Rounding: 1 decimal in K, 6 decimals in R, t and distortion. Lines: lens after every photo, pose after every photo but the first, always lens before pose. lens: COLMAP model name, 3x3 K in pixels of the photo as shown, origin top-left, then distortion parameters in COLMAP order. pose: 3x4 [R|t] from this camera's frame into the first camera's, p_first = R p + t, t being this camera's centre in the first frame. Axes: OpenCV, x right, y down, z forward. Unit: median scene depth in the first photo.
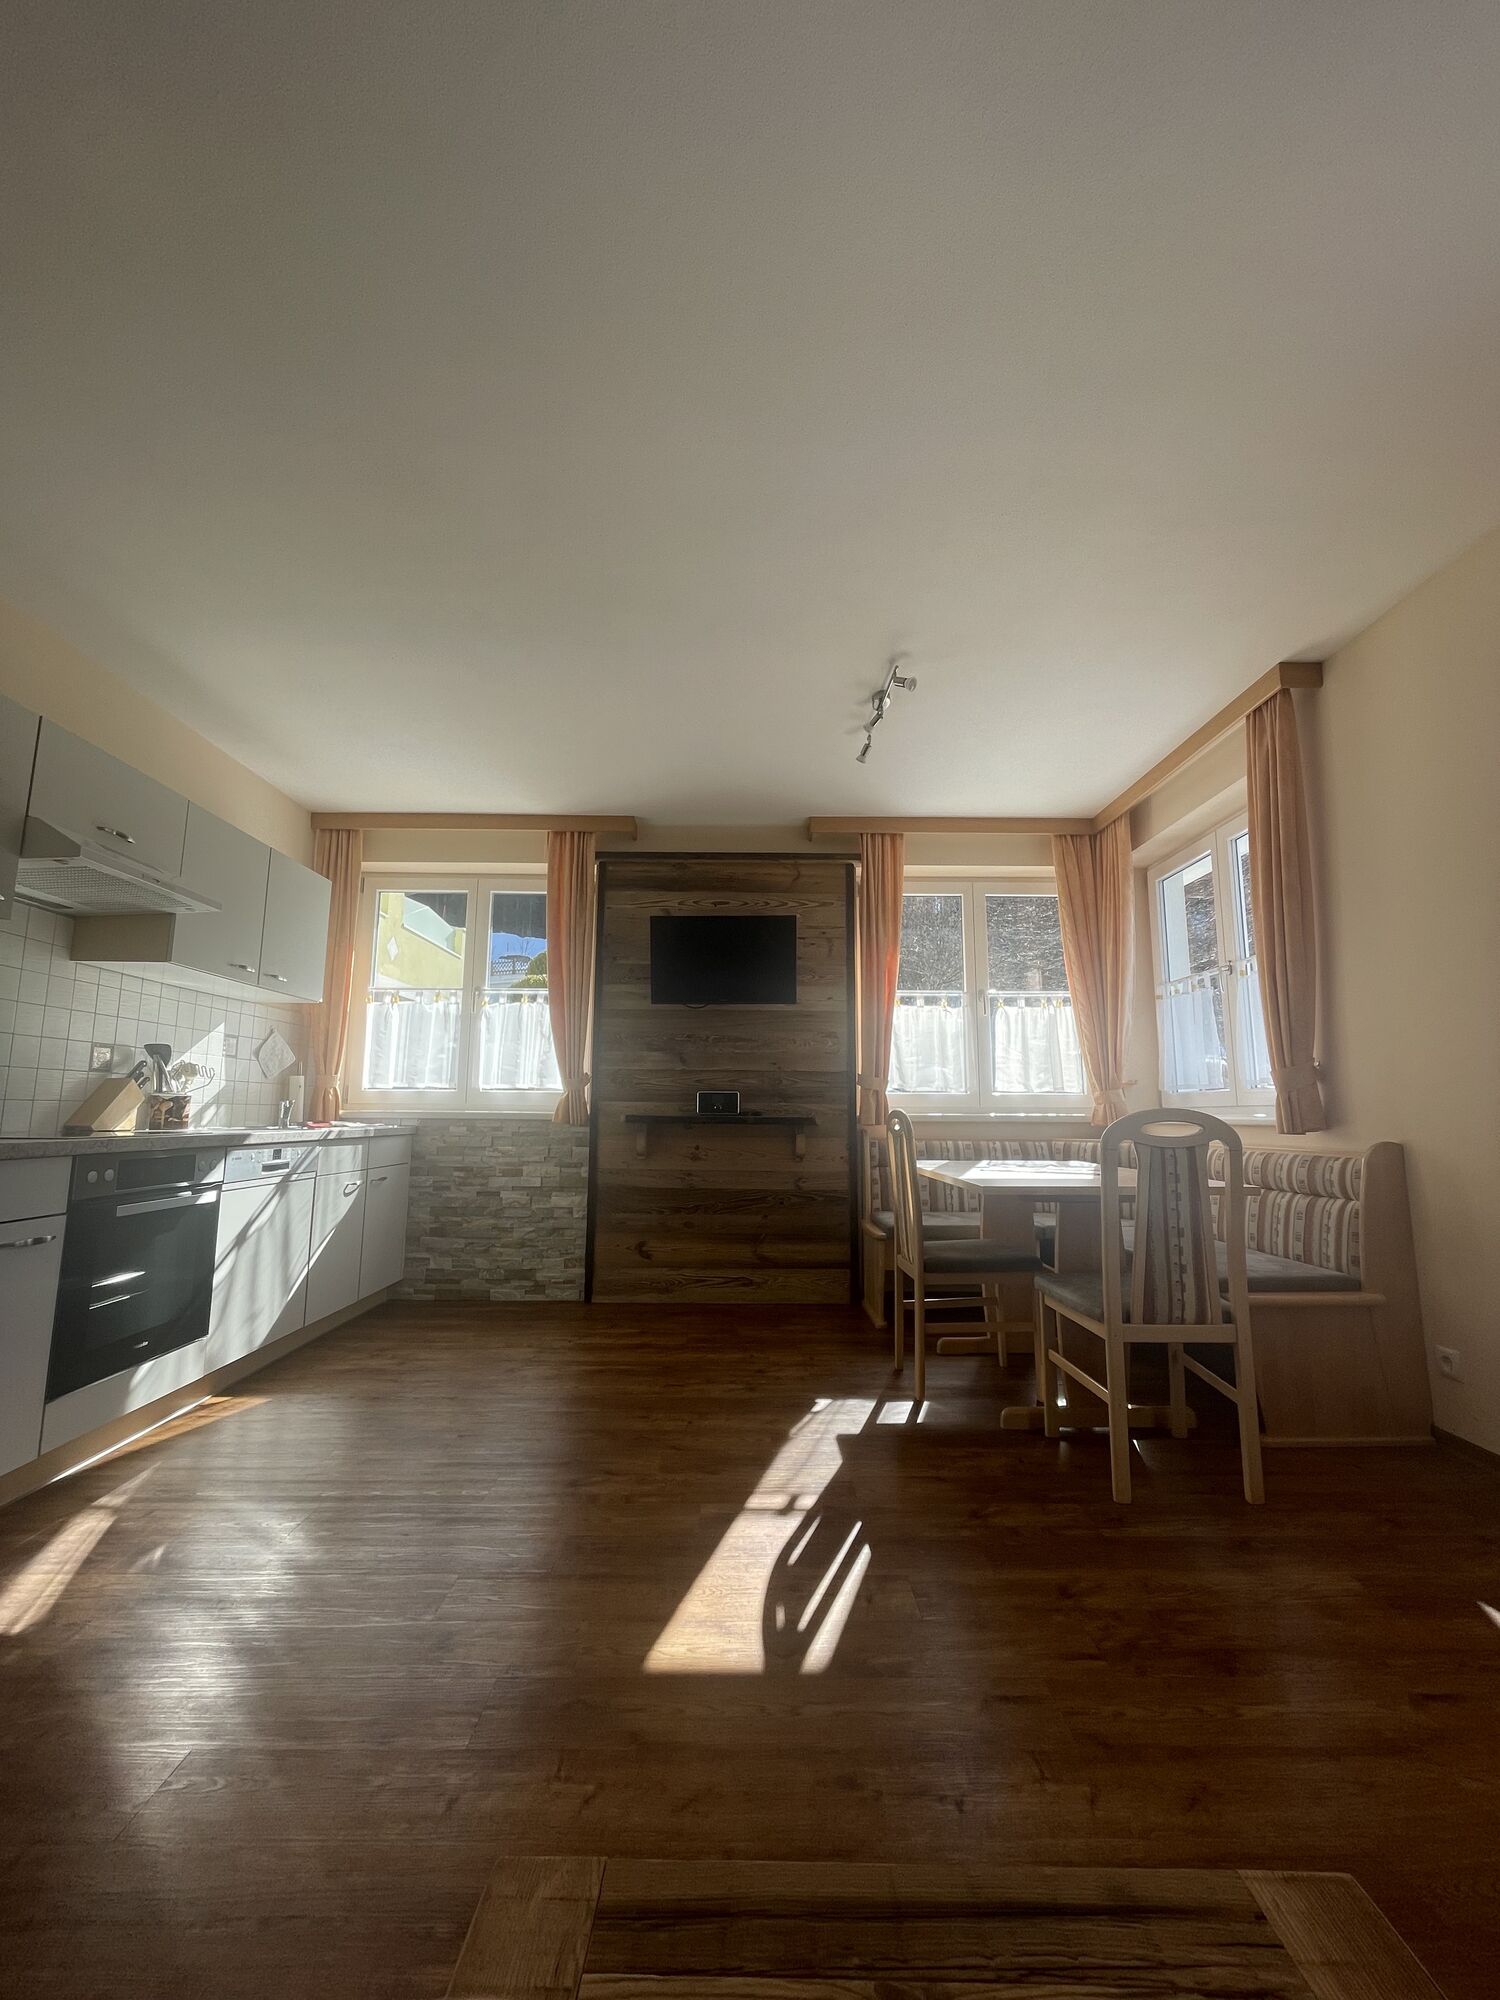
lens RADIAL K [[789.5, 0, 756.7], [0, 789.5, 1008.3], [0, 0, 1]] dist [-0.008427, 0.001445]
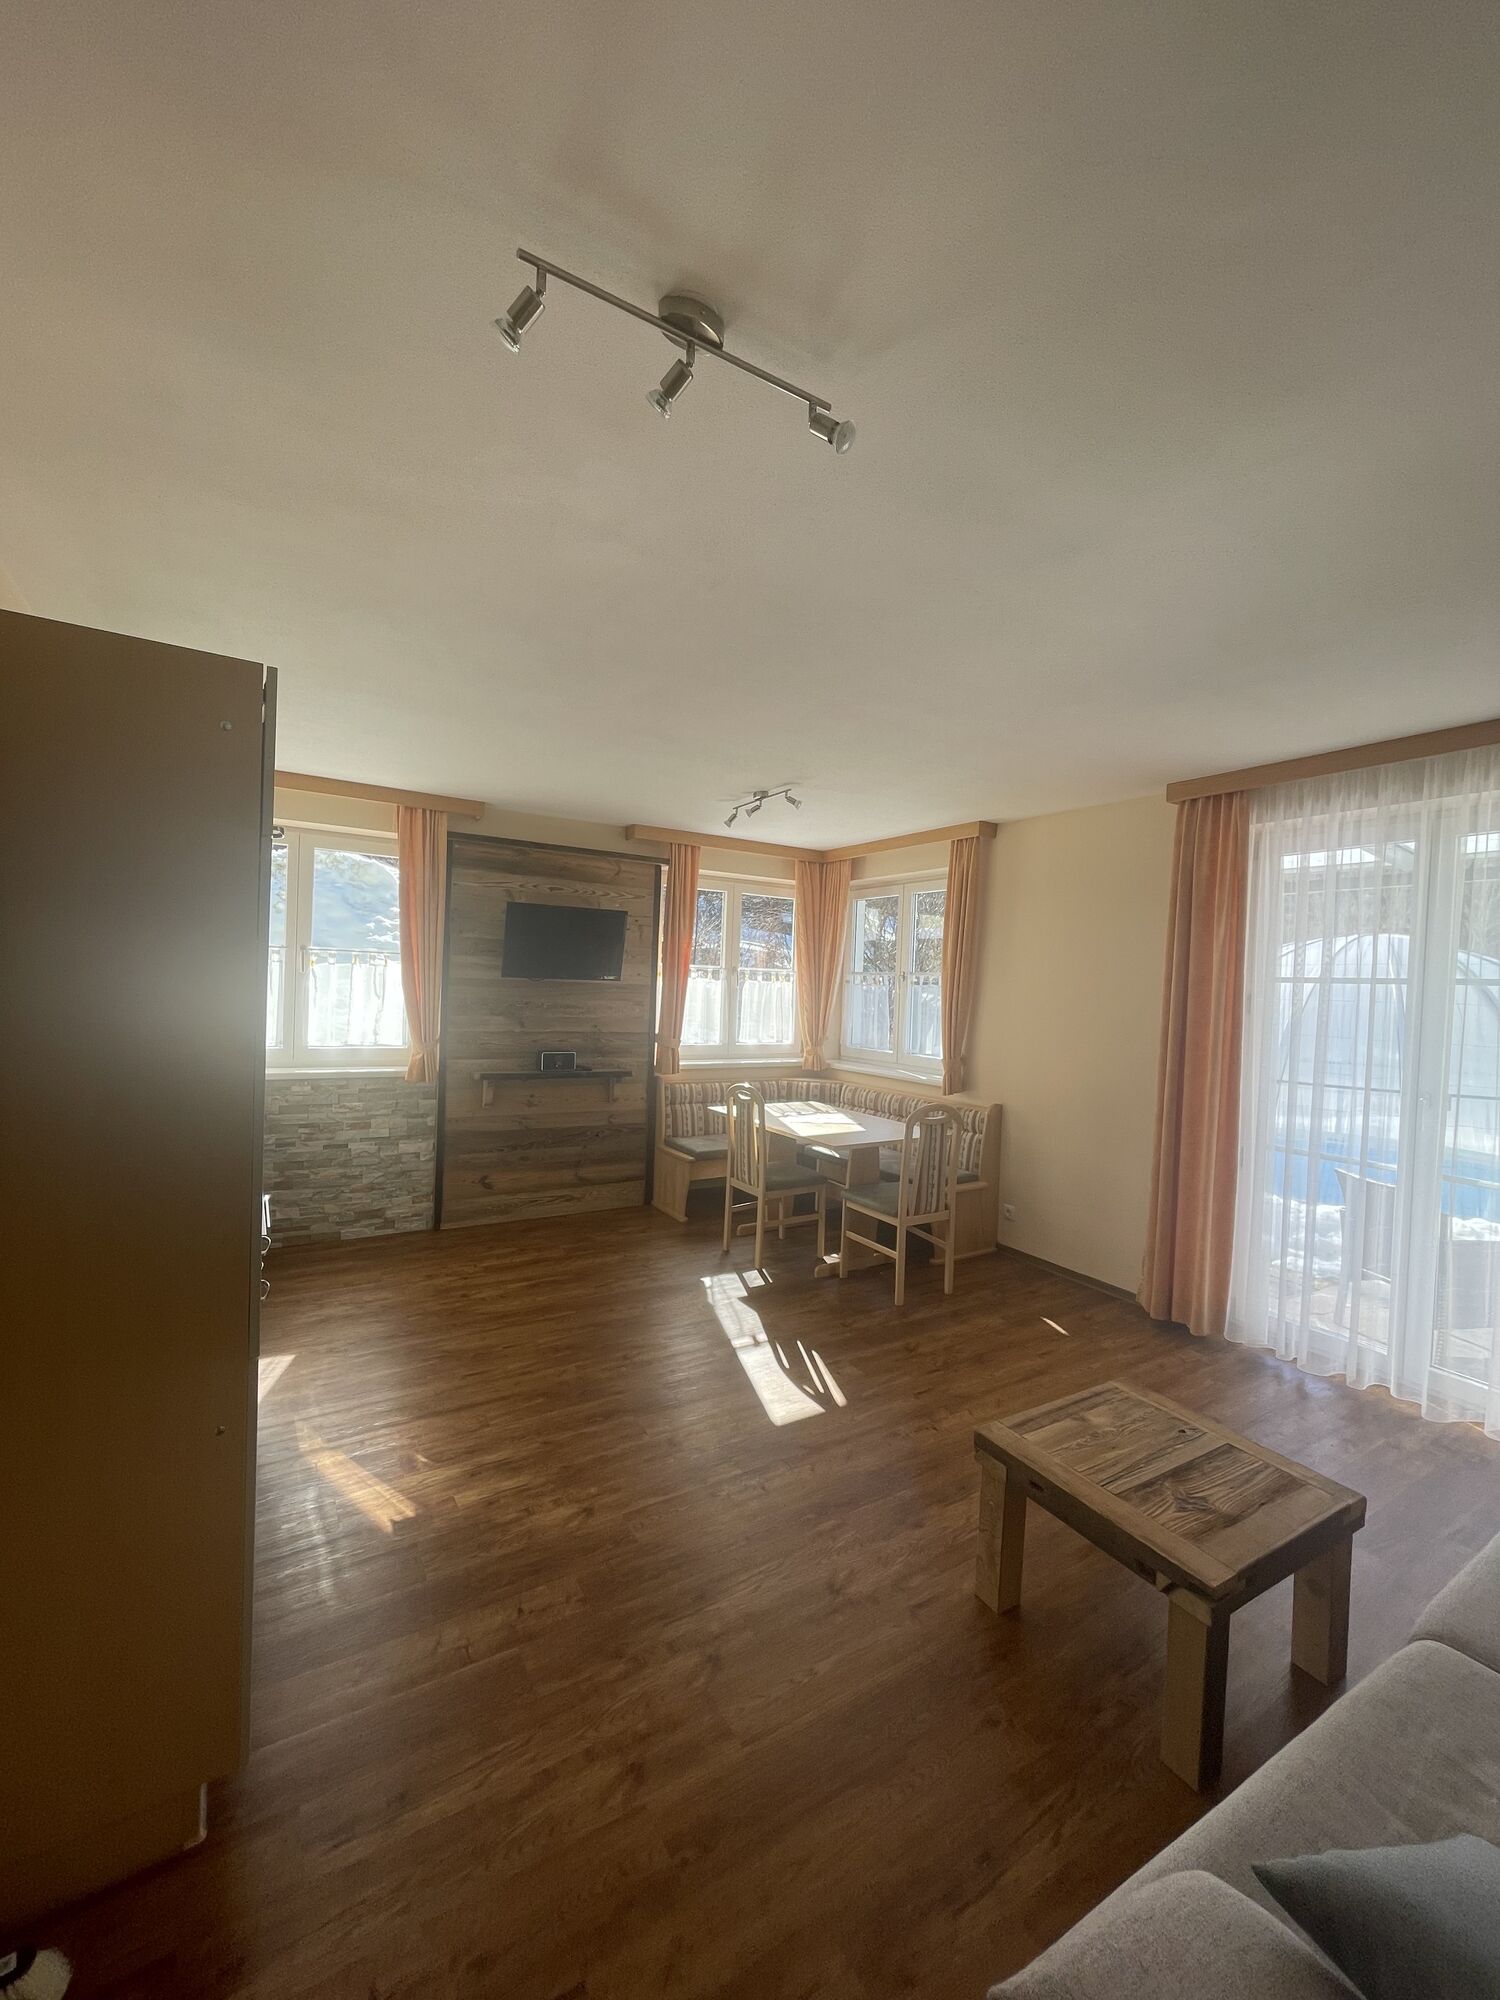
lens RADIAL K [[789.5, 0, 743.6], [0, 789.5, 1009.0], [0, 0, 1]] dist [-0.008427, 0.001445]
pose [[0.859293, 0.010337, 0.511380, -0.419011], [-0.098998, 0.984251, 0.146454, -0.163655], [-0.501812, -0.176472, 0.846783, -0.158494]]
